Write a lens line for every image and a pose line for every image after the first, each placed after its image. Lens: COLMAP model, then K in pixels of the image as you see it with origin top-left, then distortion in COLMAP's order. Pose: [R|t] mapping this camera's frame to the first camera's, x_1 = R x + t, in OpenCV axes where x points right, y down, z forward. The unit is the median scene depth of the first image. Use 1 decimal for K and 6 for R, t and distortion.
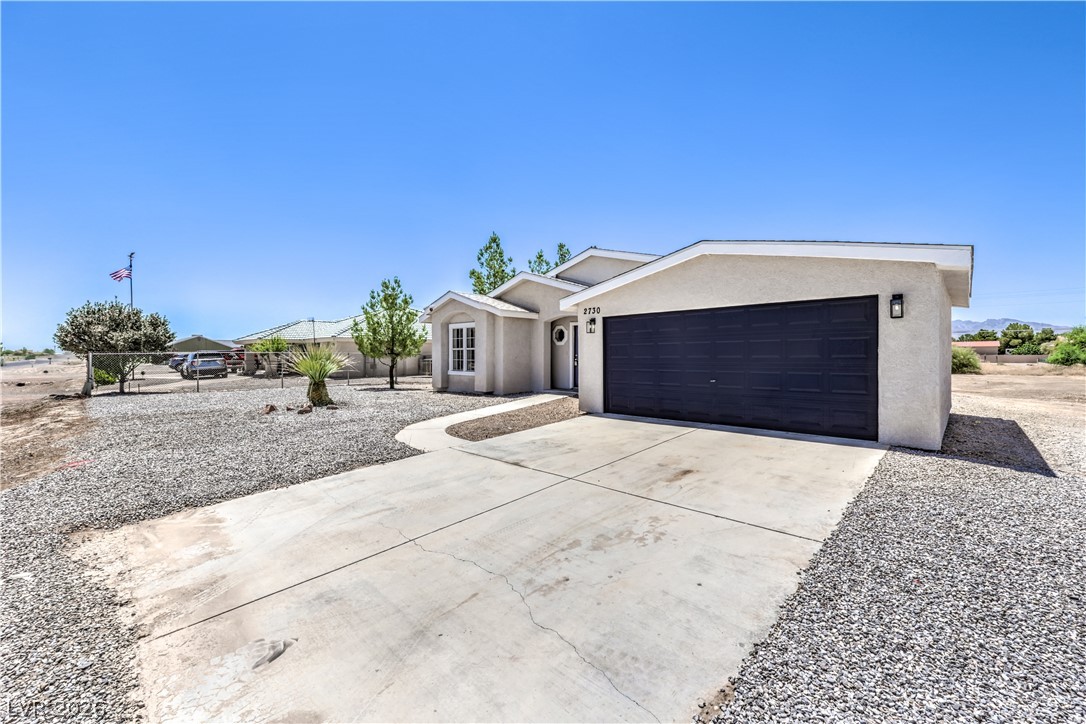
lens RADIAL K [[432.5, 0, 545.4], [0, 432.5, 355.8], [0, 0, 1]] dist [-0.001232, -0.000083]
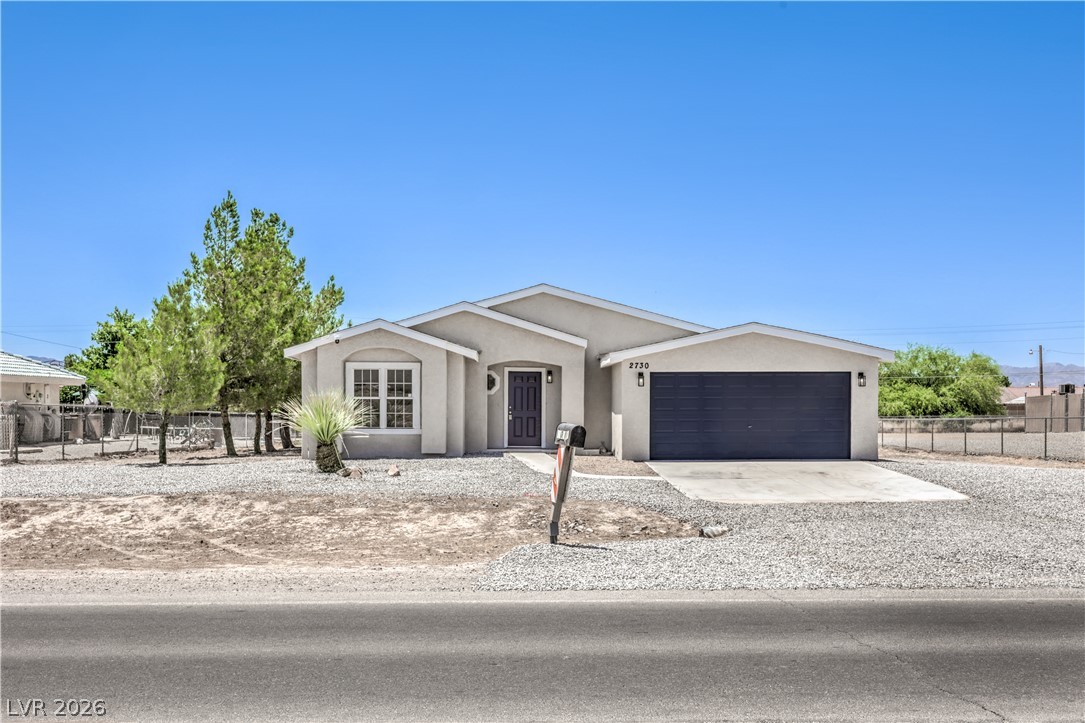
lens RADIAL K [[1121.4, 0, 542.5], [0, 1121.4, 361.5], [0, 0, 1]] dist [0.008475, 0.000549]
pose [[0.690778, 0.029100, 0.722481, -2.060800], [0.000257, 0.999180, -0.040490, -0.001728], [-0.723067, 0.028155, 0.690204, -0.741081]]
